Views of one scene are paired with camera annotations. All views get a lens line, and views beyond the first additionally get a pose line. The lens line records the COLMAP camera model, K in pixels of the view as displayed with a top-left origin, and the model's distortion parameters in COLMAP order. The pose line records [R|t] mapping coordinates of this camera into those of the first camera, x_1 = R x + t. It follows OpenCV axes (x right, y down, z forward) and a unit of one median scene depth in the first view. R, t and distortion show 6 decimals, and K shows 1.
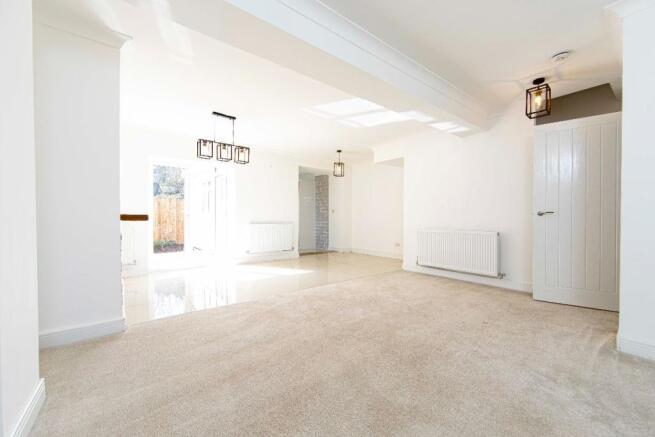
lens RADIAL K [[301.5, 0, 291.5], [0, 301.5, 221.0], [0, 0, 1]] dist [-0.000961, -0.000037]
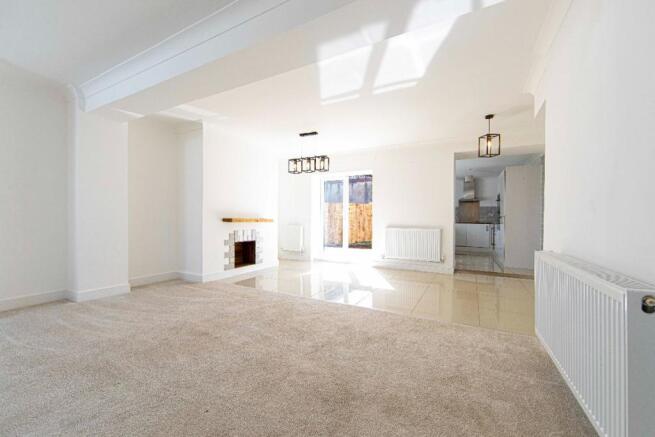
lens RADIAL K [[259.4, 0, 332.2], [0, 259.4, 220.4], [0, 0, 1]] dist [-0.001049, 0.000119]
pose [[0.390120, 0.006048, -0.920744, 0.725473], [-0.013226, 0.999912, 0.000965, -0.014244], [0.920669, 0.011801, 0.390166, 0.673095]]
